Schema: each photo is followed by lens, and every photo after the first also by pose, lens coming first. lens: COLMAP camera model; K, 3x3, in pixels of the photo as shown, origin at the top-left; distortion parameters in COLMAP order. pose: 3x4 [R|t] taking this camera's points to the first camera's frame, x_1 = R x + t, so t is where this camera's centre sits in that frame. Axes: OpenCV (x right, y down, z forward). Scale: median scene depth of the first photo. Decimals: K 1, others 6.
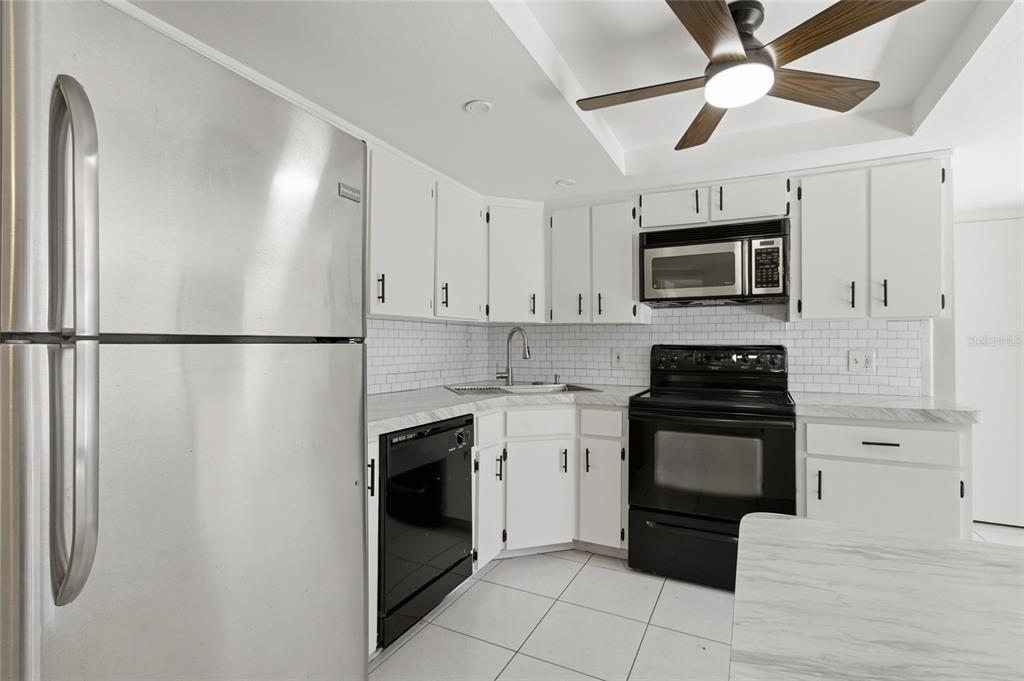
lens RADIAL K [[477.1, 0, 517.9], [0, 477.1, 339.6], [0, 0, 1]] dist [-0.041452, 0.037397]
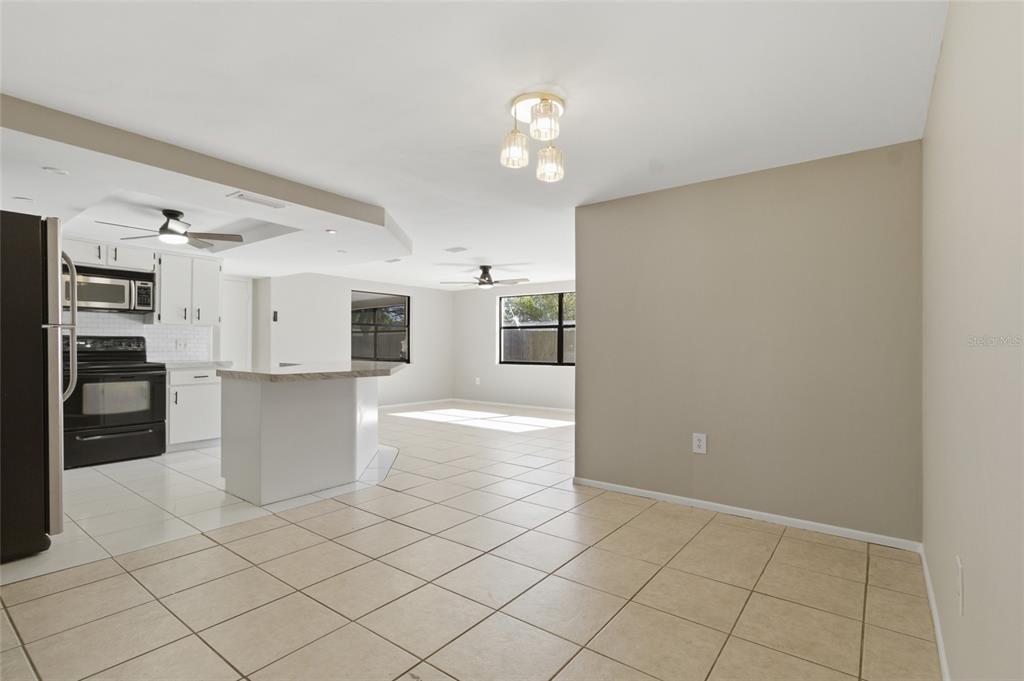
lens RADIAL K [[483.2, 0, 518.5], [0, 483.2, 343.5], [0, 0, 1]] dist [-0.028048, 0.019720]
pose [[0.180183, 0.003902, 0.983625, -1.080023], [-0.013222, 0.999911, -0.001544, 0.023471], [-0.983544, -0.012727, 0.180218, -0.835717]]
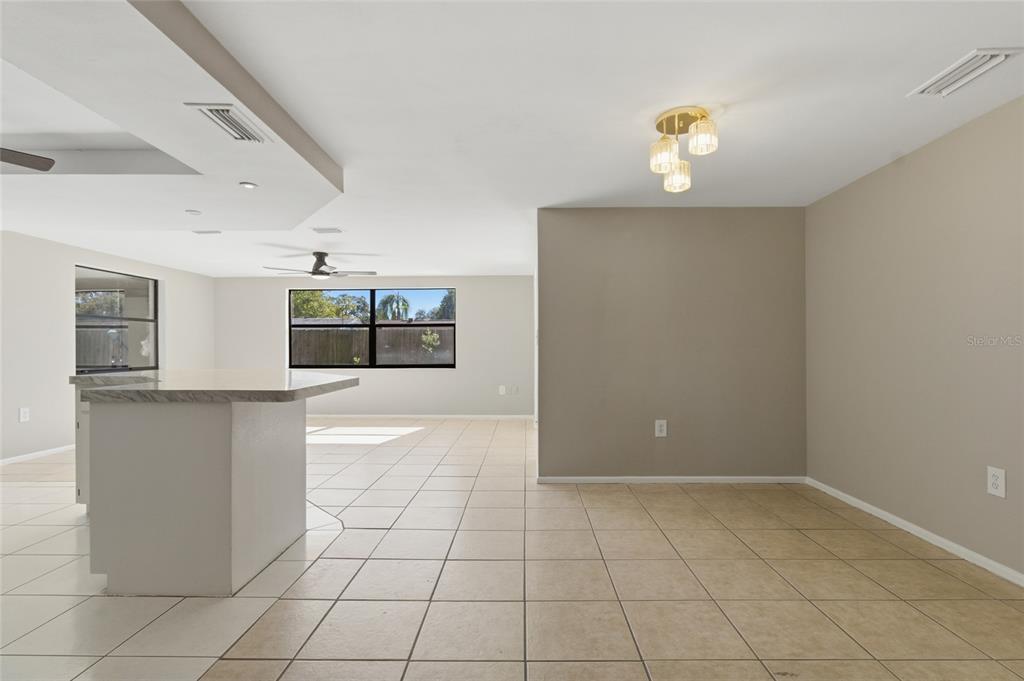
lens RADIAL K [[483.2, 0, 518.5], [0, 483.2, 343.5], [0, 0, 1]] dist [-0.028048, 0.019720]
pose [[-0.441734, 0.005751, 0.897127, -0.904176], [-0.010437, 0.999879, -0.011549, 0.033475], [-0.897085, -0.014465, -0.441621, -0.015329]]
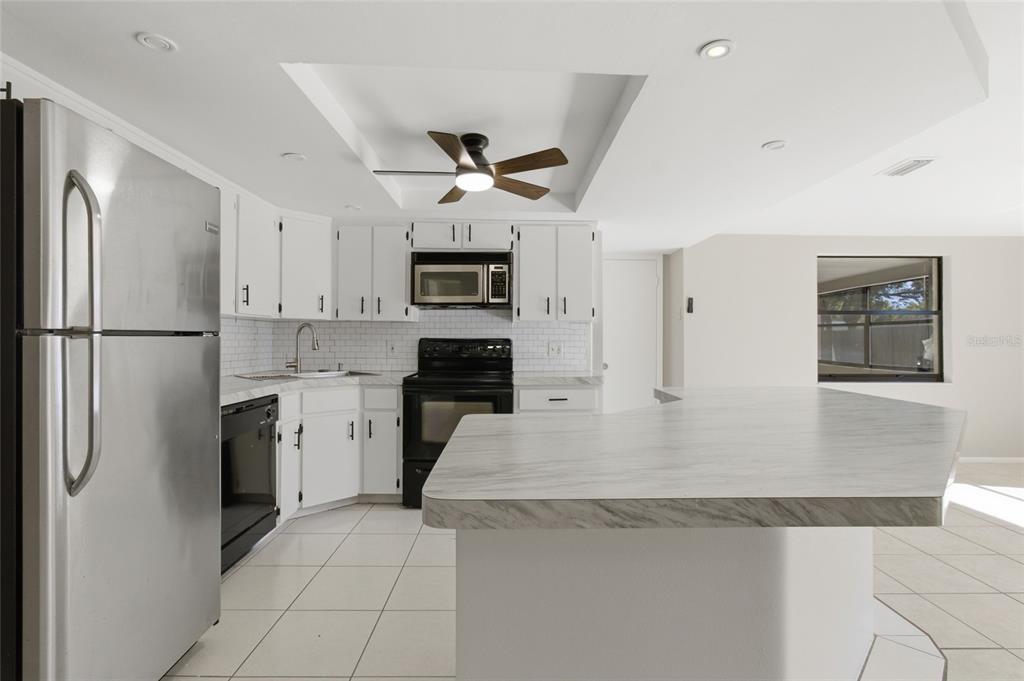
lens RADIAL K [[493.2, 0, 513.8], [0, 493.2, 335.3], [0, 0, 1]] dist [-0.049097, 0.038146]
pose [[0.890922, 0.004359, 0.454136, -0.109655], [-0.006048, 0.999979, 0.002265, -0.001906], [-0.454116, -0.004764, 0.890930, -0.346770]]
